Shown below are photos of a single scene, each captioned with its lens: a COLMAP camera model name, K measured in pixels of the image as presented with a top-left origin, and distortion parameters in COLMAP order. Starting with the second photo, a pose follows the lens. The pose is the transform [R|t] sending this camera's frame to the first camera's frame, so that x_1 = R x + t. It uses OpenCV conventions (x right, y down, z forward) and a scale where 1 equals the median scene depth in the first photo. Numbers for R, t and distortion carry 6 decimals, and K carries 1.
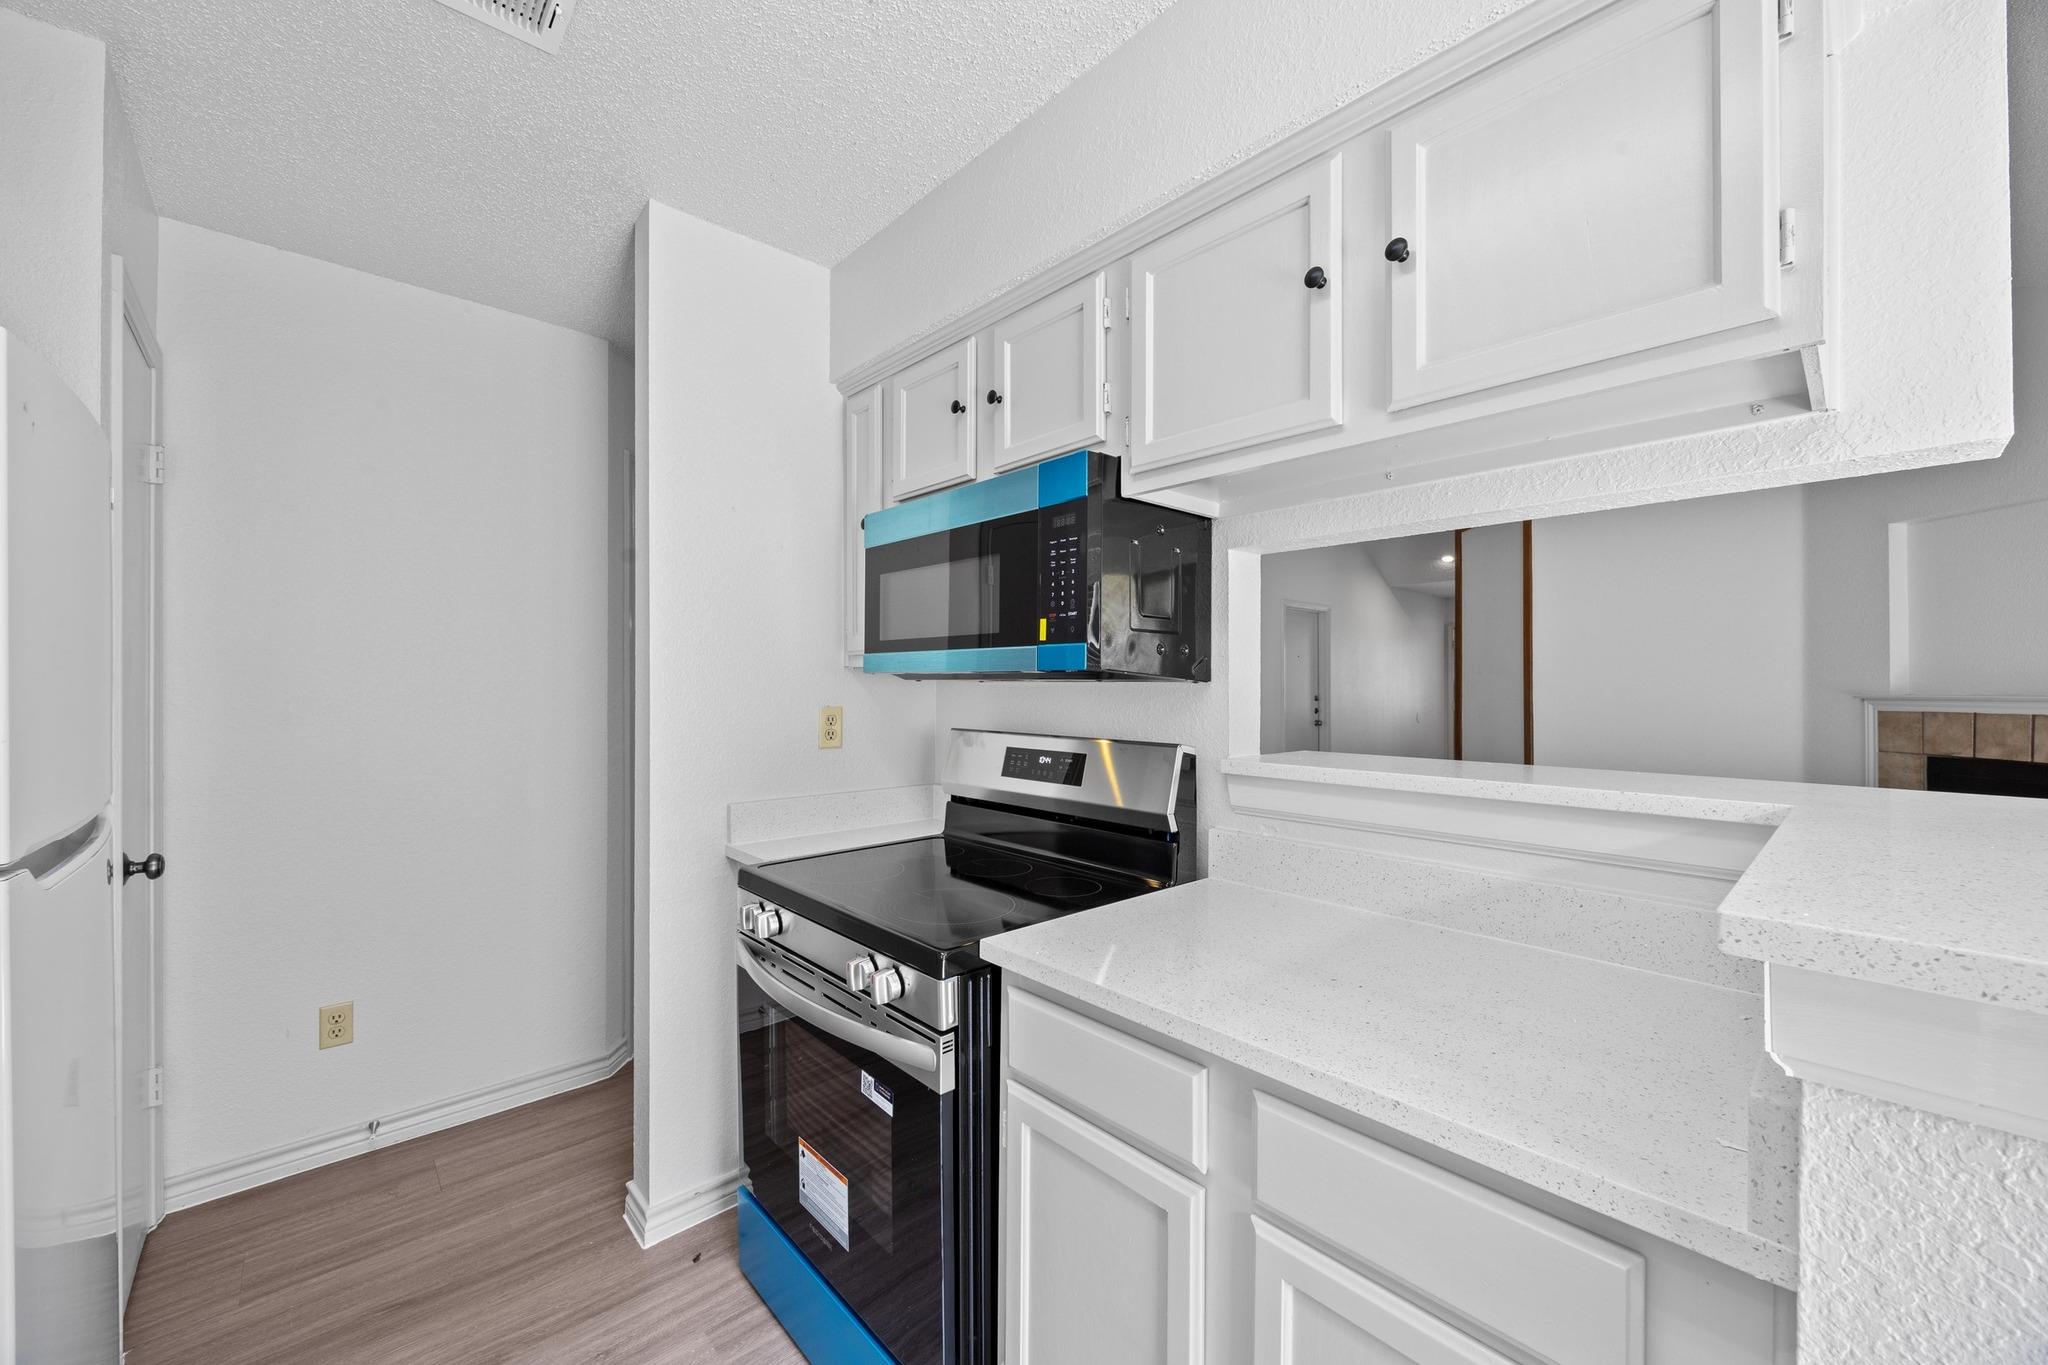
lens RADIAL K [[778.9, 0, 1036.8], [0, 778.9, 685.8], [0, 0, 1]] dist [-0.003872, 0.000837]
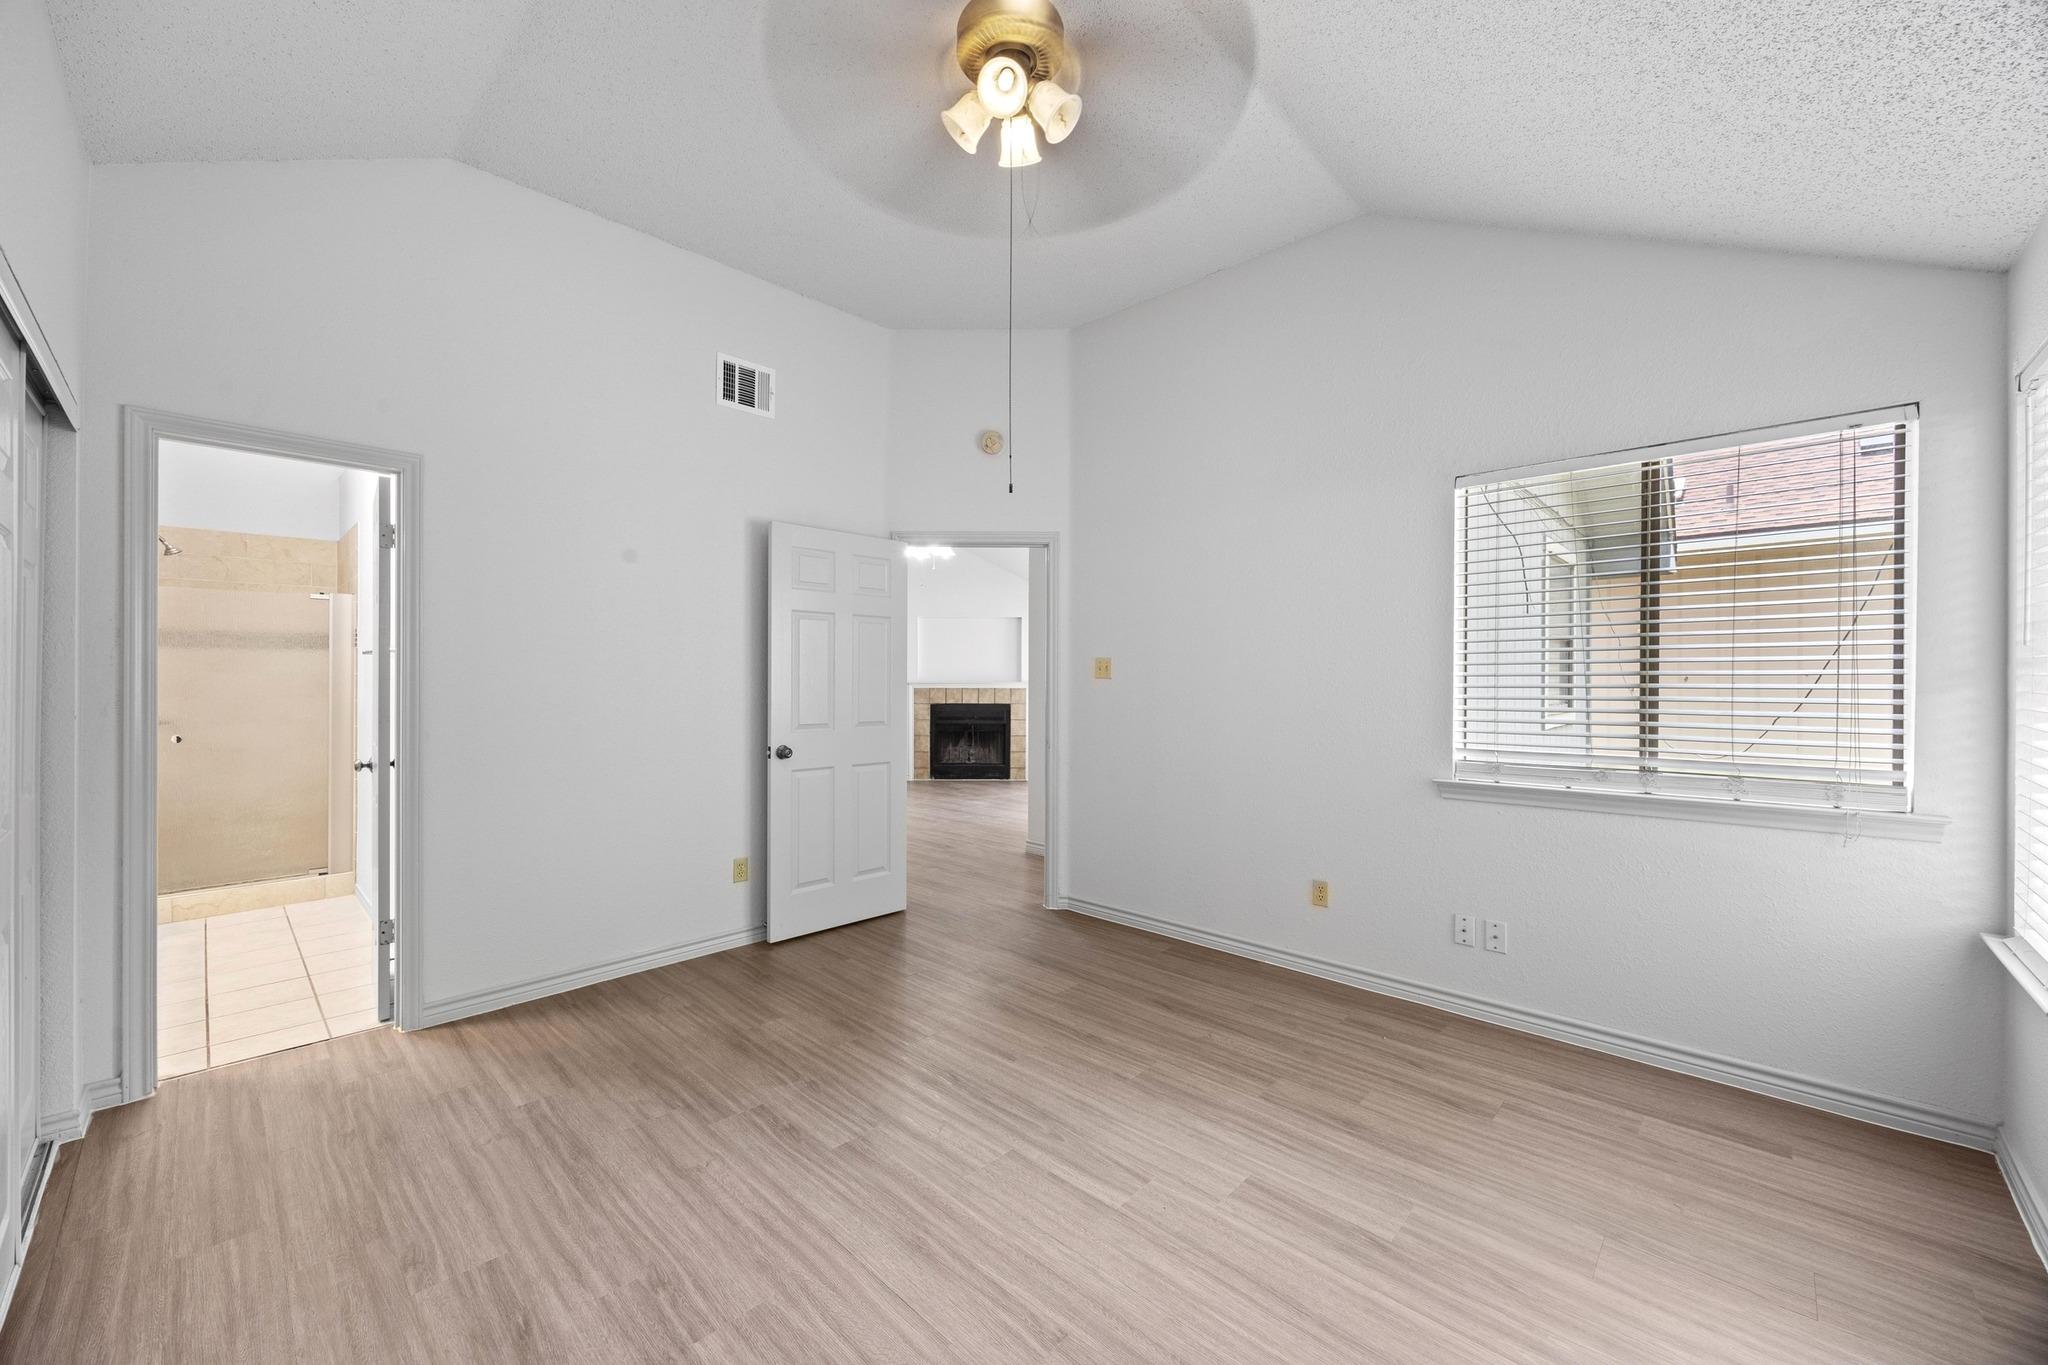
lens RADIAL K [[778.9, 0, 1017.4], [0, 778.9, 685.8], [0, 0, 1]] dist [-0.003872, 0.000837]
pose [[-0.062850, -0.008209, 0.997989, -3.445311], [-0.005843, 0.999952, 0.007858, 0.007522], [-0.998006, -0.005338, -0.062894, 1.868464]]
